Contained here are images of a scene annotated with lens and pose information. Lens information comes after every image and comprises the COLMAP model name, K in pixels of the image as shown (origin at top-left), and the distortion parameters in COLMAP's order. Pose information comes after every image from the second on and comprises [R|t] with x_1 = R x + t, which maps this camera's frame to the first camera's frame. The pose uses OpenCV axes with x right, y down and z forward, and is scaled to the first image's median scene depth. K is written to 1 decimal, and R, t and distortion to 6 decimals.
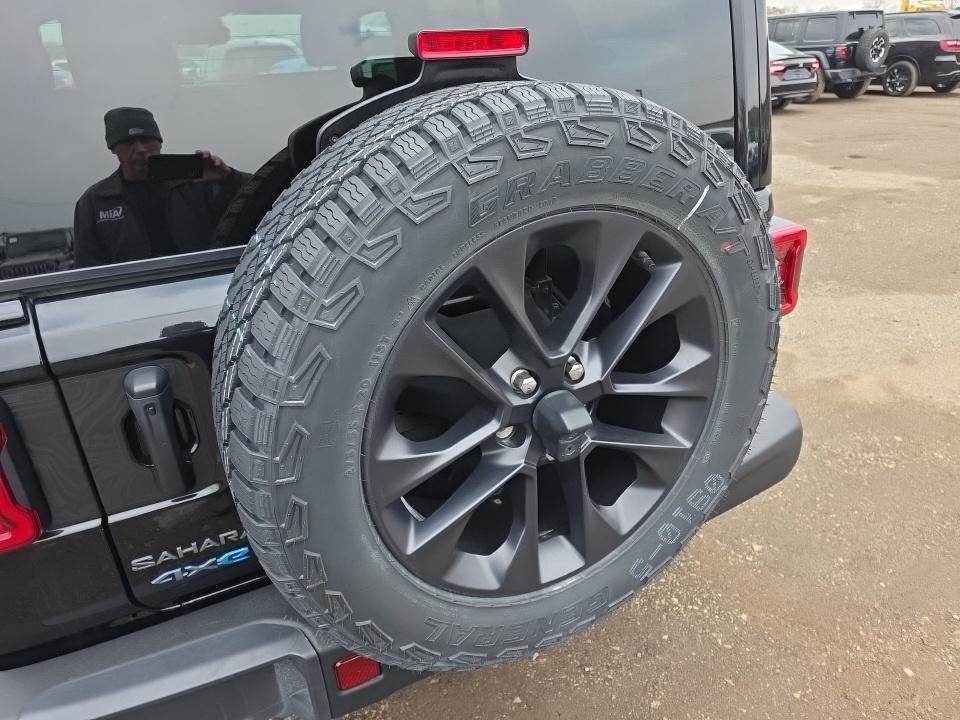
lens RADIAL K [[627.8, 0, 482.8], [0, 627.8, 362.2], [0, 0, 1]] dist [0.096242, -0.092034]
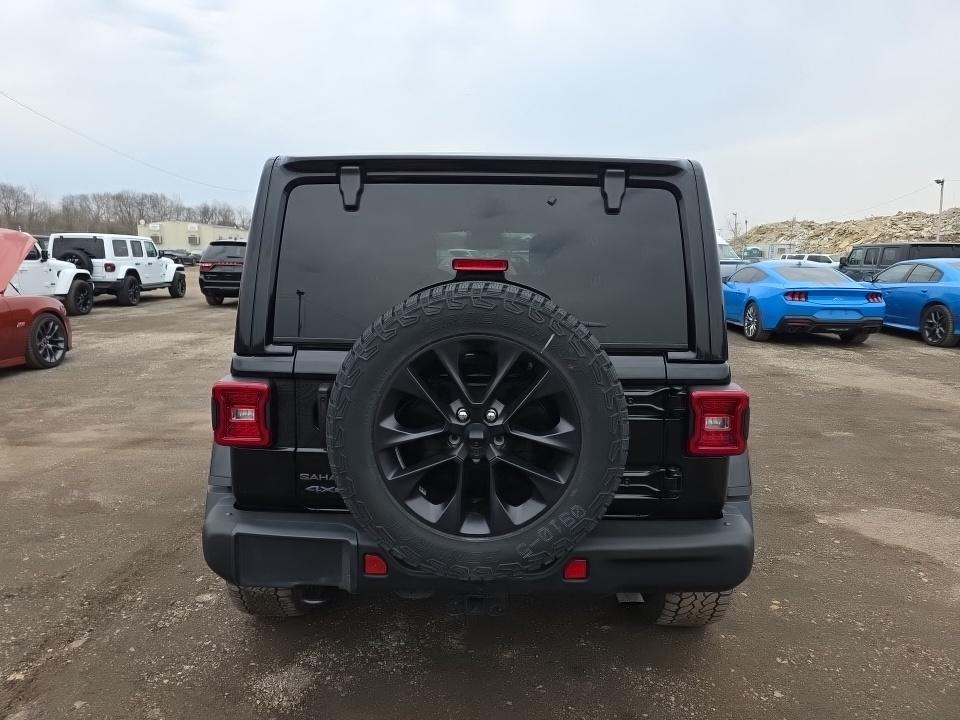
lens RADIAL K [[627.8, 0, 482.8], [0, 627.8, 362.2], [0, 0, 1]] dist [0.096242, -0.092034]
pose [[0.878434, 0.134432, -0.458565, 1.034055], [-0.253115, 0.944837, -0.207884, 0.277265], [0.405323, 0.298682, 0.864004, -0.789484]]
